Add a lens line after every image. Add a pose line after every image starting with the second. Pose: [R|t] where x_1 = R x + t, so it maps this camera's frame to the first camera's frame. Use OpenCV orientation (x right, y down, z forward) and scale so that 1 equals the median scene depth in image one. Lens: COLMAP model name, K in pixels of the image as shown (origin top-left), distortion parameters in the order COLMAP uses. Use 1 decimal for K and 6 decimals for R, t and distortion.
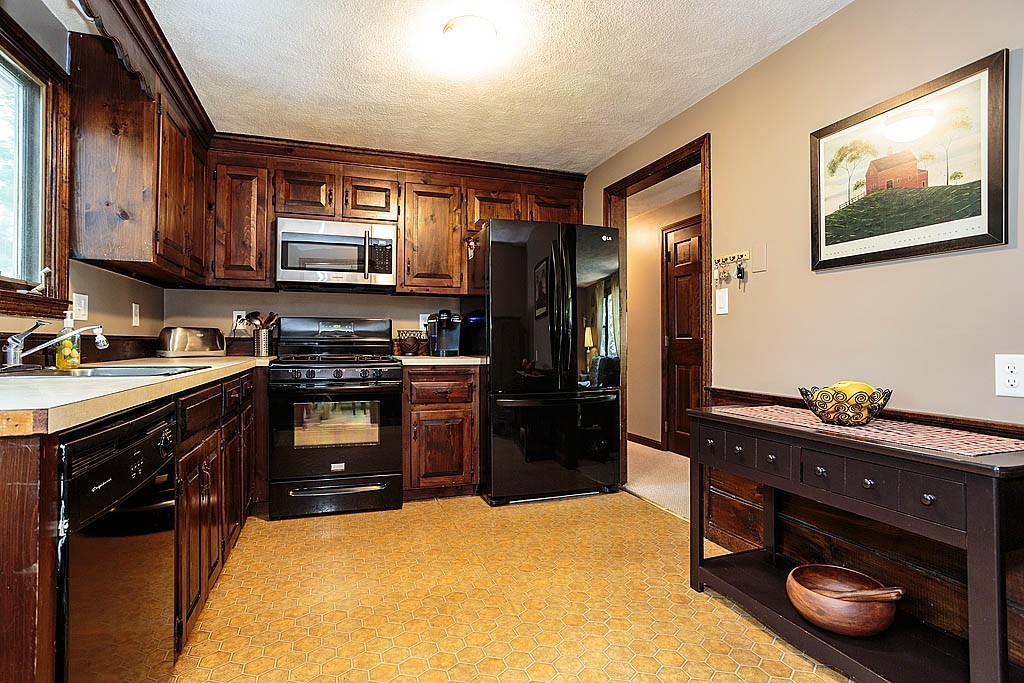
lens RADIAL K [[535.0, 0, 509.1], [0, 535.0, 329.6], [0, 0, 1]] dist [-0.000635, 0.000216]
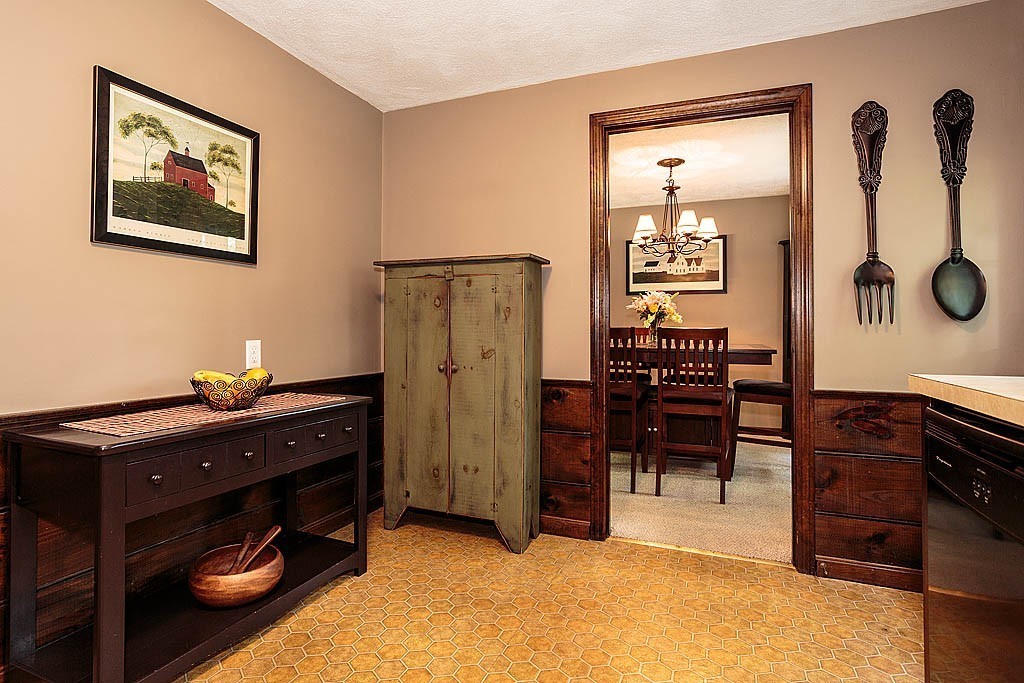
lens RADIAL K [[535.0, 0, 509.1], [0, 535.0, 329.6], [0, 0, 1]] dist [-0.000635, 0.000216]
pose [[-0.755830, 0.007403, 0.654726, -0.445354], [-0.008613, 0.999737, -0.021248, 0.033622], [-0.654711, -0.021699, -0.755568, 1.326720]]
